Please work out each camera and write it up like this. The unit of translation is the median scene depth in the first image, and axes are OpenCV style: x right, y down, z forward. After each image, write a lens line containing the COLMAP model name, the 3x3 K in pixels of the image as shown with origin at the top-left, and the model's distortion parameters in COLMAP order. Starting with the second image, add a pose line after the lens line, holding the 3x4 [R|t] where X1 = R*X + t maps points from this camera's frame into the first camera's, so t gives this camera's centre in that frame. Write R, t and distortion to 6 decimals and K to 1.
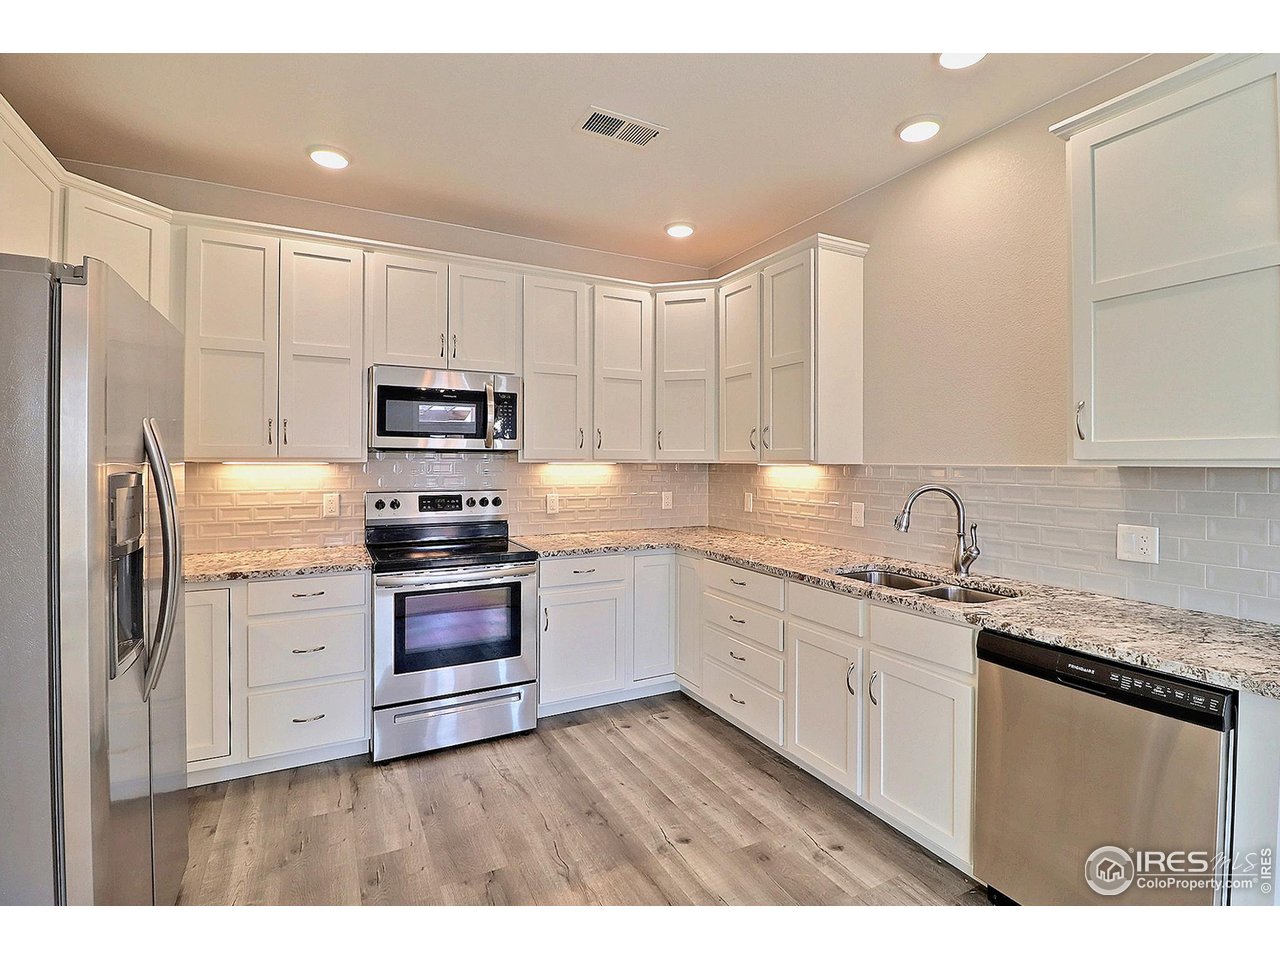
lens RADIAL K [[620.3, 0, 657.5], [0, 620.3, 459.5], [0, 0, 1]] dist [0.004941, -0.014748]
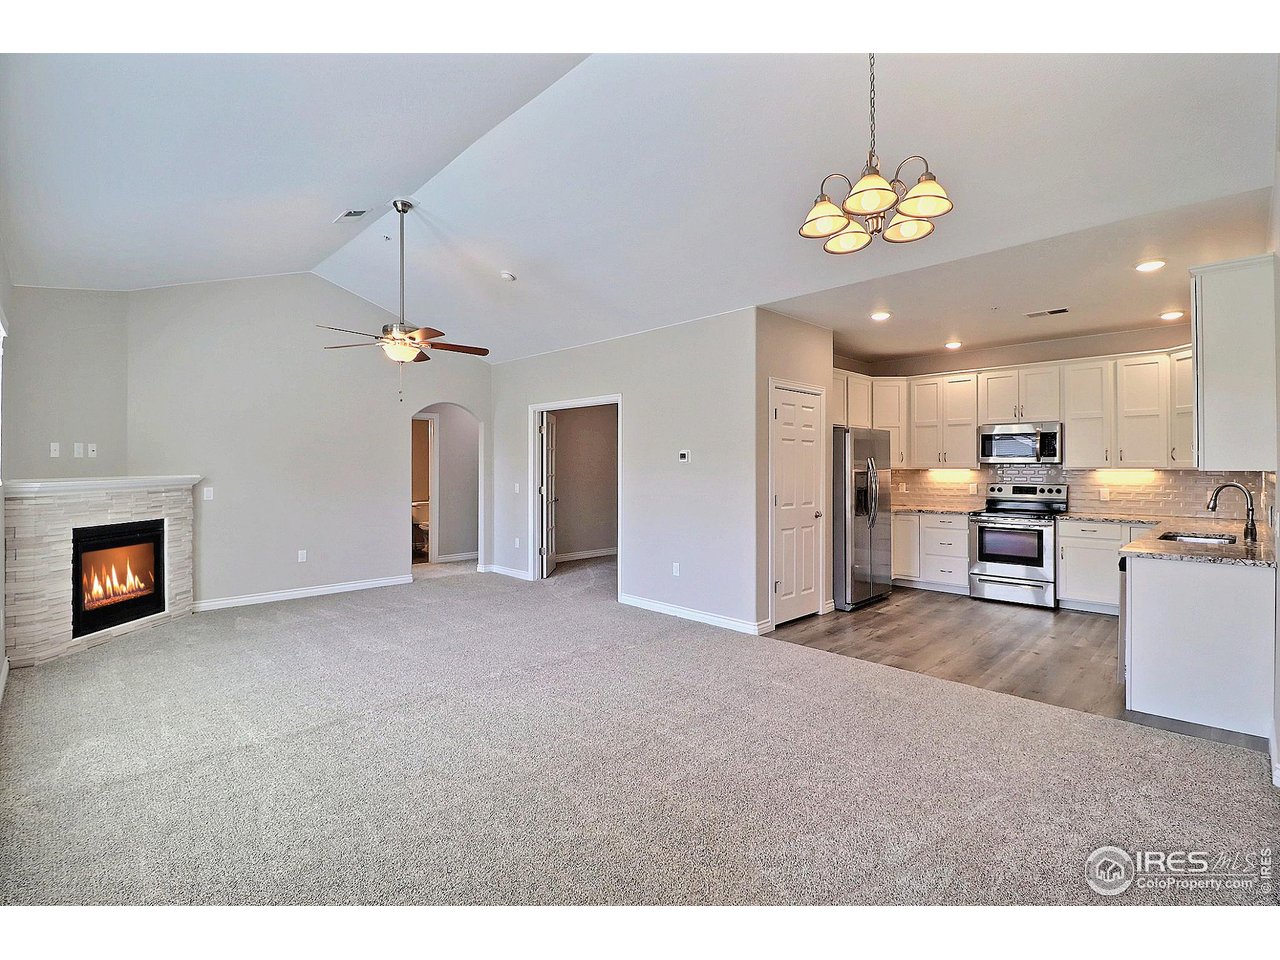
lens RADIAL K [[597.5, 0, 644.9], [0, 597.5, 463.9], [0, 0, 1]] dist [0.004914, -0.015407]
pose [[0.280601, -0.009779, -0.959775, 1.298508], [0.003948, 0.999951, -0.009034, -0.000644], [0.959816, -0.001254, 0.280626, -0.776732]]
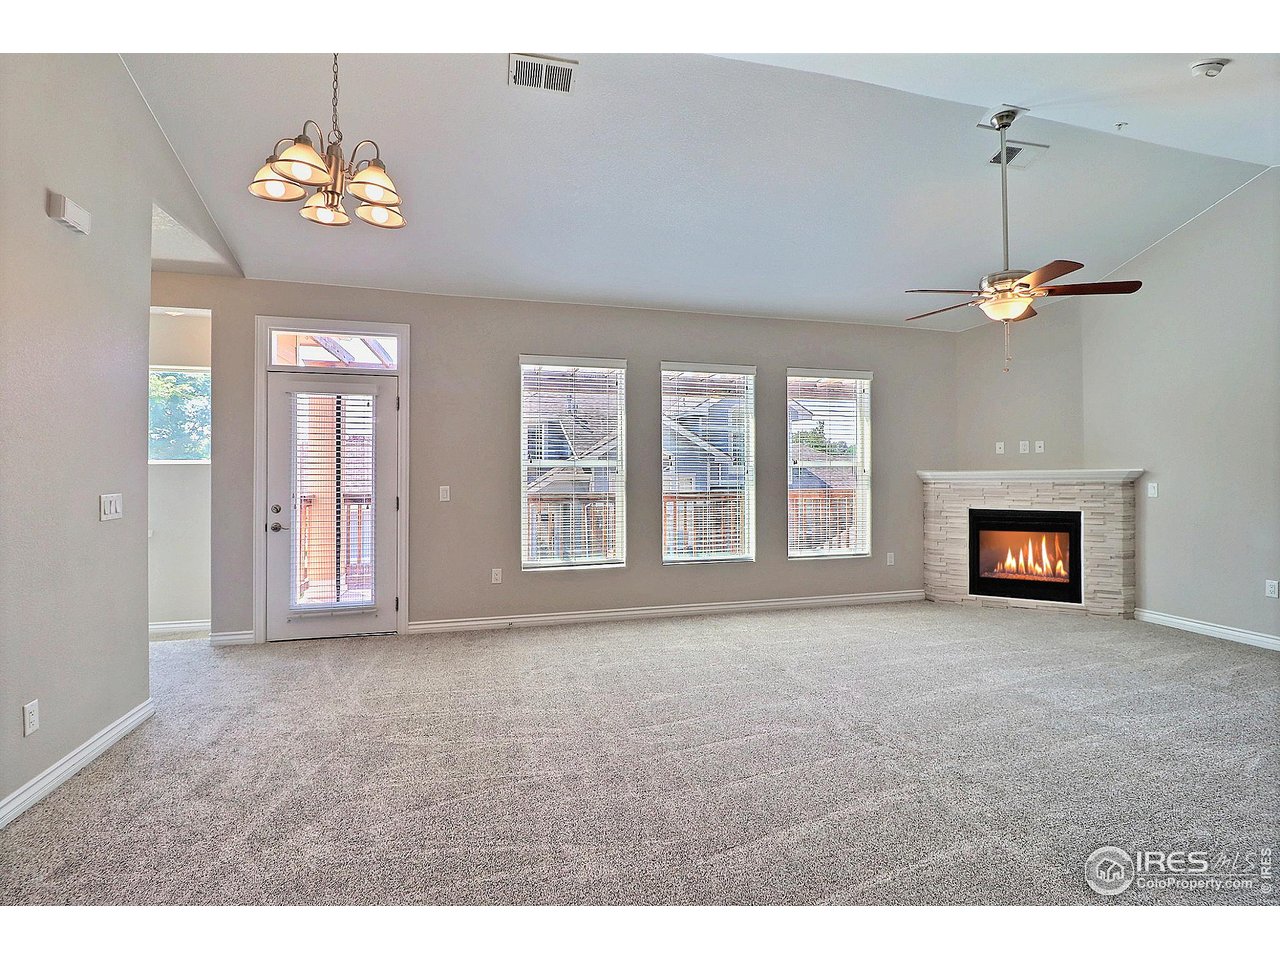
lens RADIAL K [[597.5, 0, 644.9], [0, 597.5, 463.9], [0, 0, 1]] dist [0.004914, -0.015407]
pose [[-0.973557, 0.000520, 0.228443, 0.061132], [-0.002423, 0.999918, -0.012602, 0.023671], [-0.228431, -0.012823, -0.973476, 0.387683]]
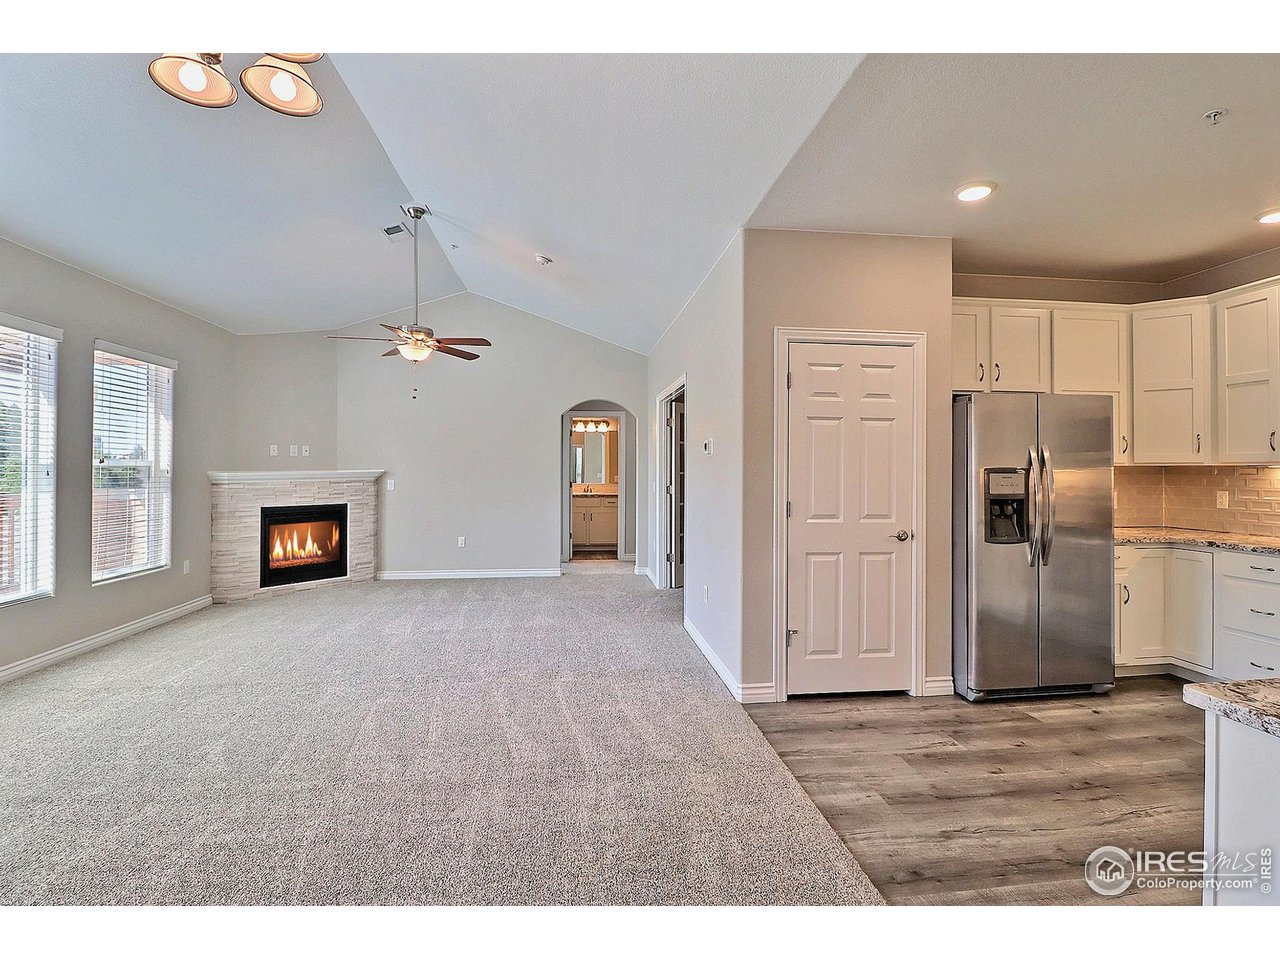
lens RADIAL K [[609.0, 0, 647.5], [0, 609.0, 463.9], [0, 0, 1]] dist [0.002863, -0.014617]
pose [[-0.358594, -0.013142, -0.933401, 0.948229], [-0.001844, 0.999909, -0.013370, 0.019450], [0.933492, -0.003074, -0.358585, 0.241776]]
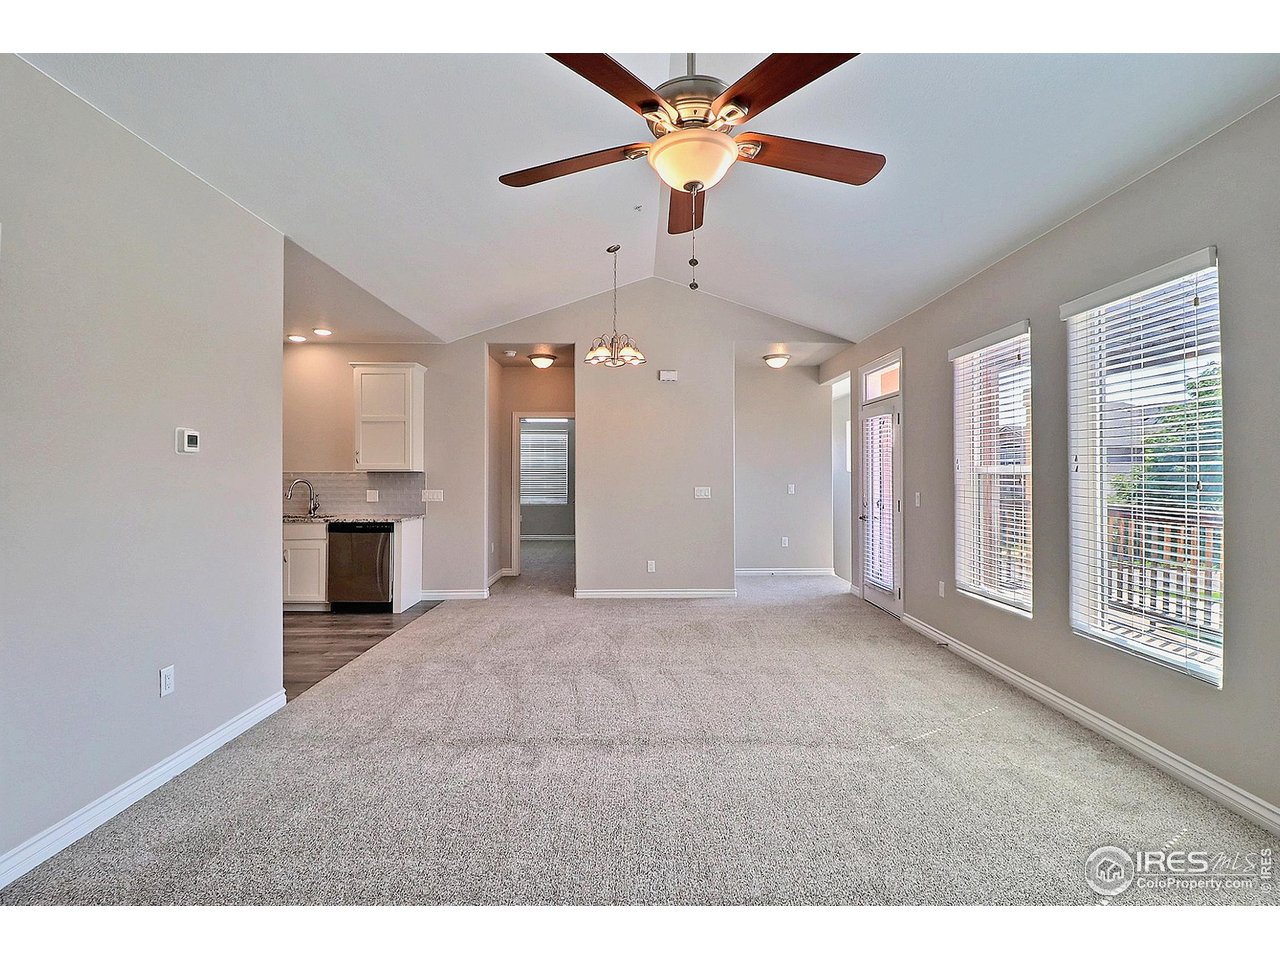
lens RADIAL K [[613.1, 0, 648.6], [0, 613.1, 469.5], [0, 0, 1]] dist [0.004739, -0.017176]
pose [[0.465479, 0.002905, 0.885054, -0.943038], [-0.000591, 0.999995, -0.002971, 0.005929], [-0.885059, 0.000860, 0.465478, -1.200893]]
